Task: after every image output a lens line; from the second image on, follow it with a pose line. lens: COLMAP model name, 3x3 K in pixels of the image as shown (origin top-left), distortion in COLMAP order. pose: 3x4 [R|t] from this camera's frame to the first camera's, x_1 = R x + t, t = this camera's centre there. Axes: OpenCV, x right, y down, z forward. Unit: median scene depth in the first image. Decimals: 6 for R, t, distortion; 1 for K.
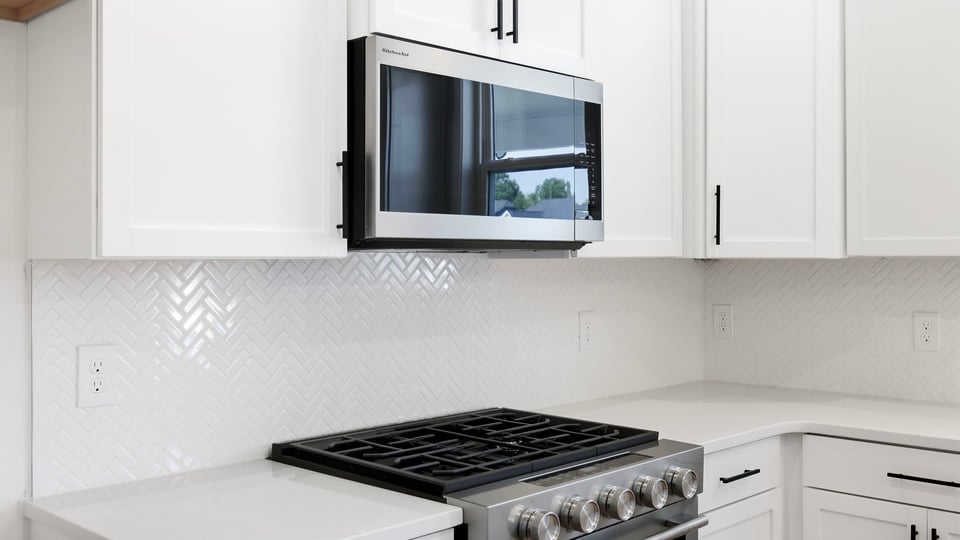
lens RADIAL K [[925.4, 0, 479.9], [0, 925.4, 261.9], [0, 0, 1]] dist [0.017742, 0.000000]
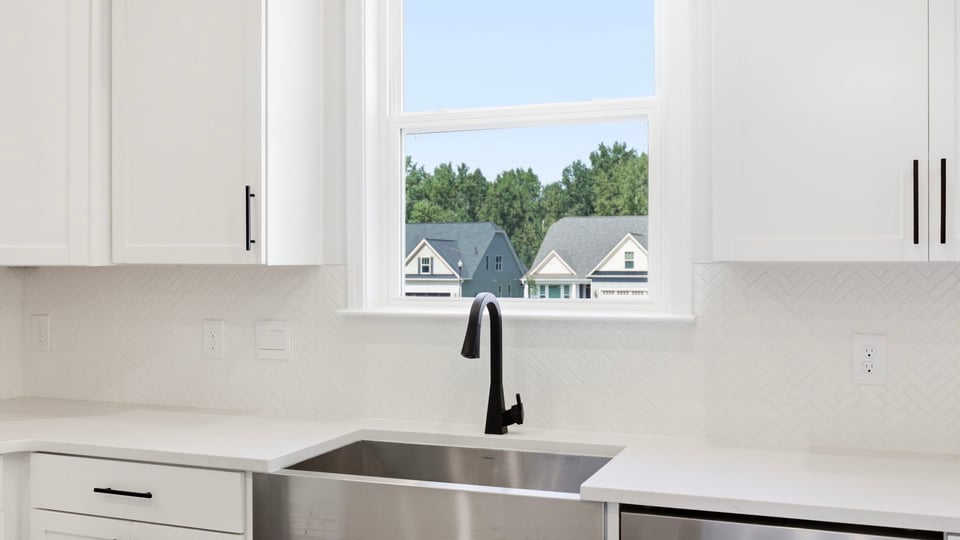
lens RADIAL K [[957.4, 0, 475.4], [0, 957.4, 266.5], [0, 0, 1]] dist [-0.027683, 0.000000]
pose [[0.923087, 0.004126, 0.384570, 0.461703], [-0.004579, 0.999989, 0.000262, -0.006382], [-0.384565, -0.002002, 0.923096, -0.071953]]
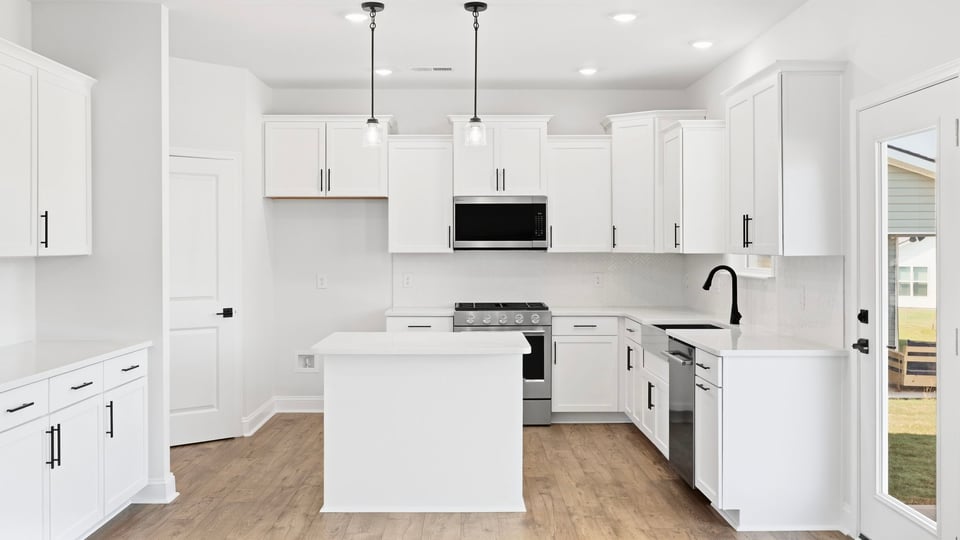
lens RADIAL K [[925.4, 0, 482.7], [0, 925.4, 250.6], [0, 0, 1]] dist [0.017742, 0.000000]
pose [[0.708521, 0.007218, -0.705653, 2.320557], [-0.001952, 0.999964, 0.008269, -0.039010], [0.705687, -0.004481, 0.708510, -1.447095]]
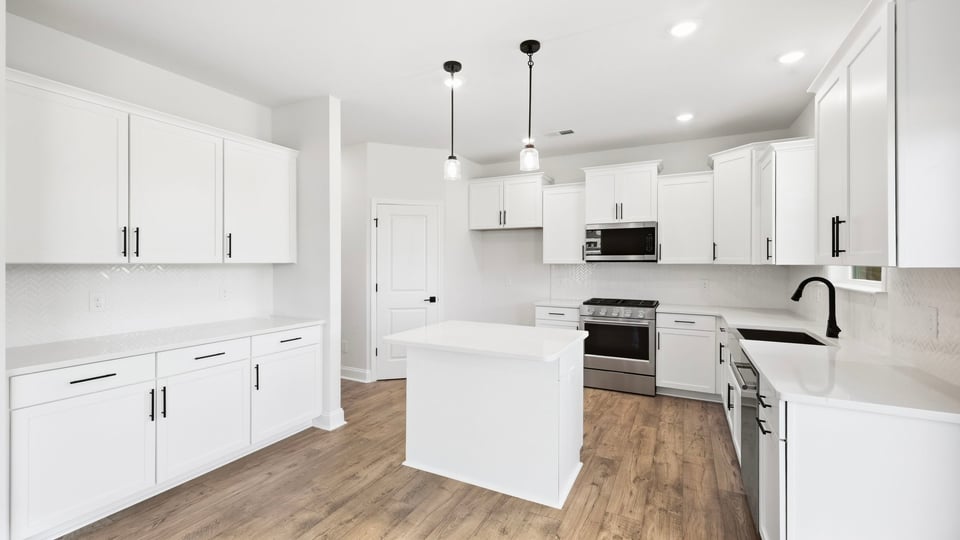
lens RADIAL K [[408.3, 0, 477.6], [0, 408.3, 262.8], [0, 0, 1]] dist [0.012192, -0.000070]
pose [[0.294028, 0.007396, -0.955768, 1.757857], [-0.002047, 0.999973, 0.007108, -0.021565], [0.955795, -0.000134, 0.294035, -0.321041]]
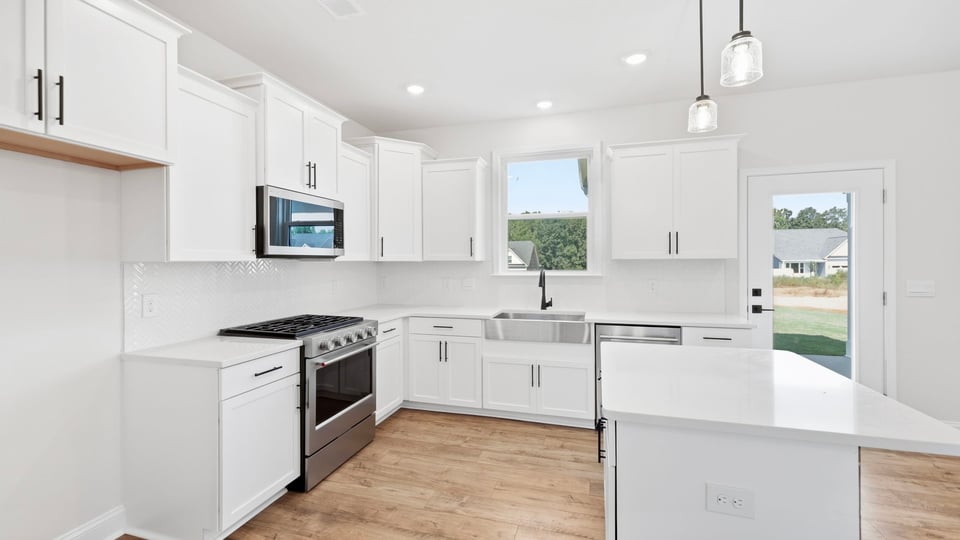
lens RADIAL K [[408.3, 0, 473.2], [0, 408.3, 264.0], [0, 0, 1]] dist [0.012192, -0.000070]
pose [[0.889378, -0.002224, 0.457168, -0.106540], [0.000785, 0.999994, 0.003337, 0.000530], [-0.457172, -0.002609, 0.889374, -0.387159]]
